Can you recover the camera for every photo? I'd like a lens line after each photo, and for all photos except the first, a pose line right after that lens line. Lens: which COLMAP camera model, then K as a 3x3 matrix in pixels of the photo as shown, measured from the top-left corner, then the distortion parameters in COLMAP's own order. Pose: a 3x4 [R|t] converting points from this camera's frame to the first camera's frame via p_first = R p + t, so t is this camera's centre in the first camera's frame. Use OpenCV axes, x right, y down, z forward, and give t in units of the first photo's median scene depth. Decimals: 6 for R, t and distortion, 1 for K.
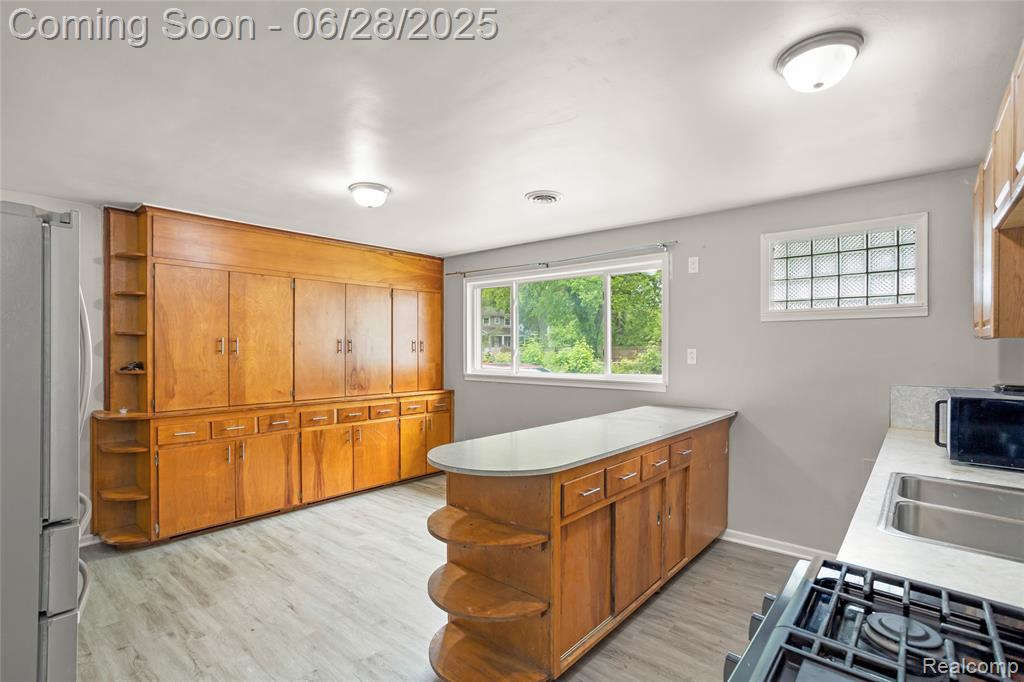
lens RADIAL K [[496.5, 0, 509.5], [0, 496.5, 349.0], [0, 0, 1]] dist [-0.058672, 0.039704]
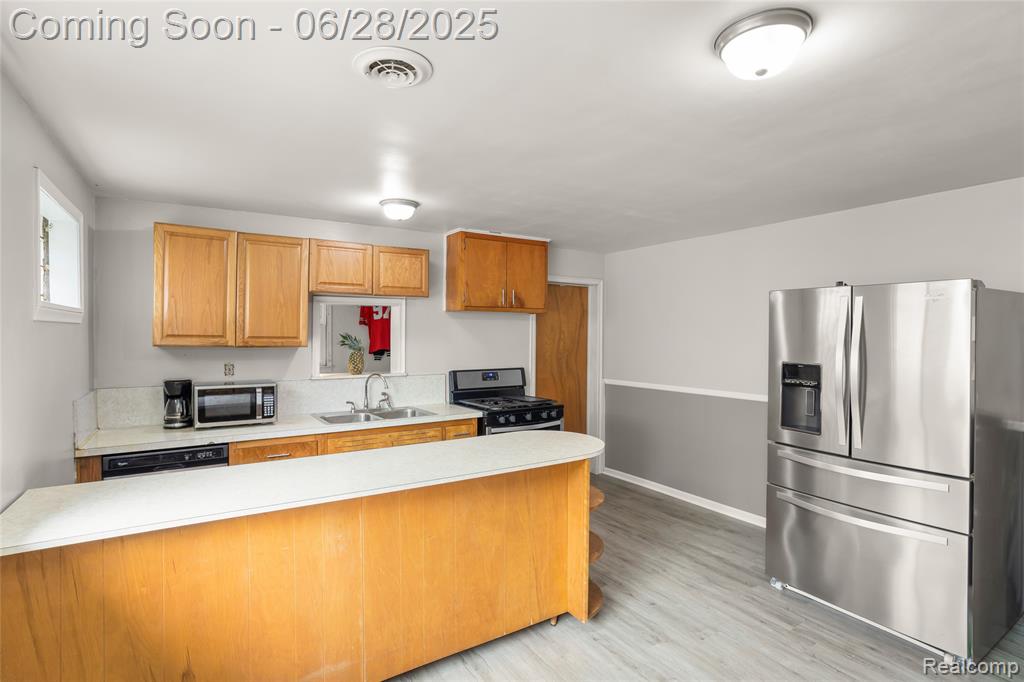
lens RADIAL K [[506.2, 0, 501.5], [0, 506.2, 339.9], [0, 0, 1]] dist [-0.023150, 0.000094]
pose [[-0.955806, -0.005933, 0.293937, -0.152214], [-0.002532, 0.999925, 0.011949, -0.035617], [-0.293986, 0.010677, -0.955750, 1.205867]]
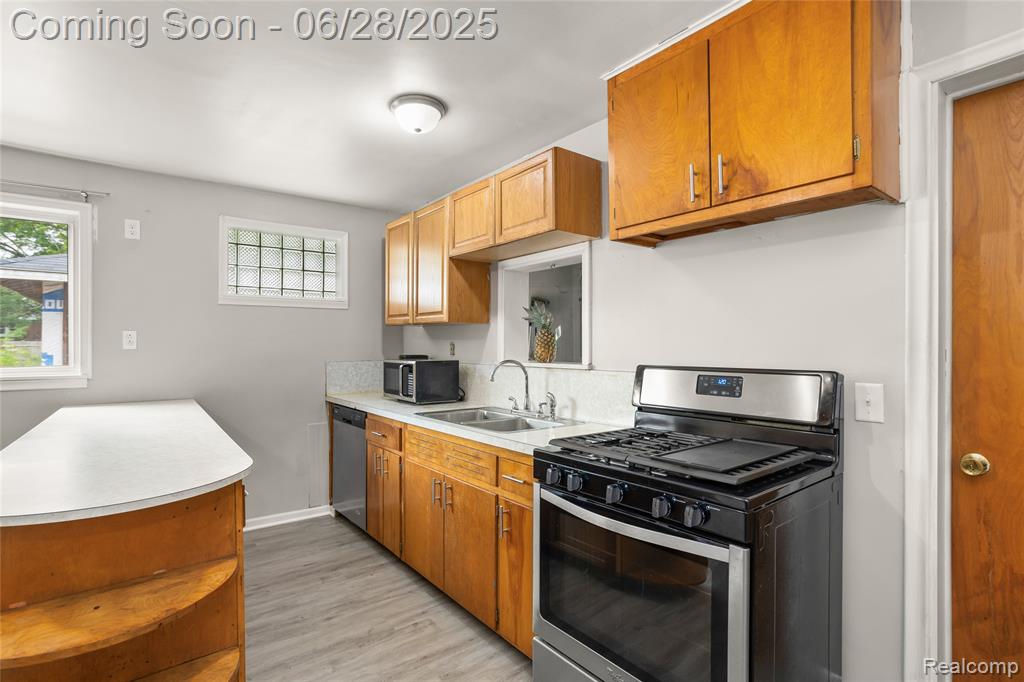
lens RADIAL K [[496.5, 0, 509.5], [0, 496.5, 349.0], [0, 0, 1]] dist [-0.058672, 0.039704]
pose [[0.201210, -0.007794, 0.979517, -0.276724], [0.002579, 0.999969, 0.007427, 0.023354], [-0.979545, 0.001032, 0.201224, 0.205397]]
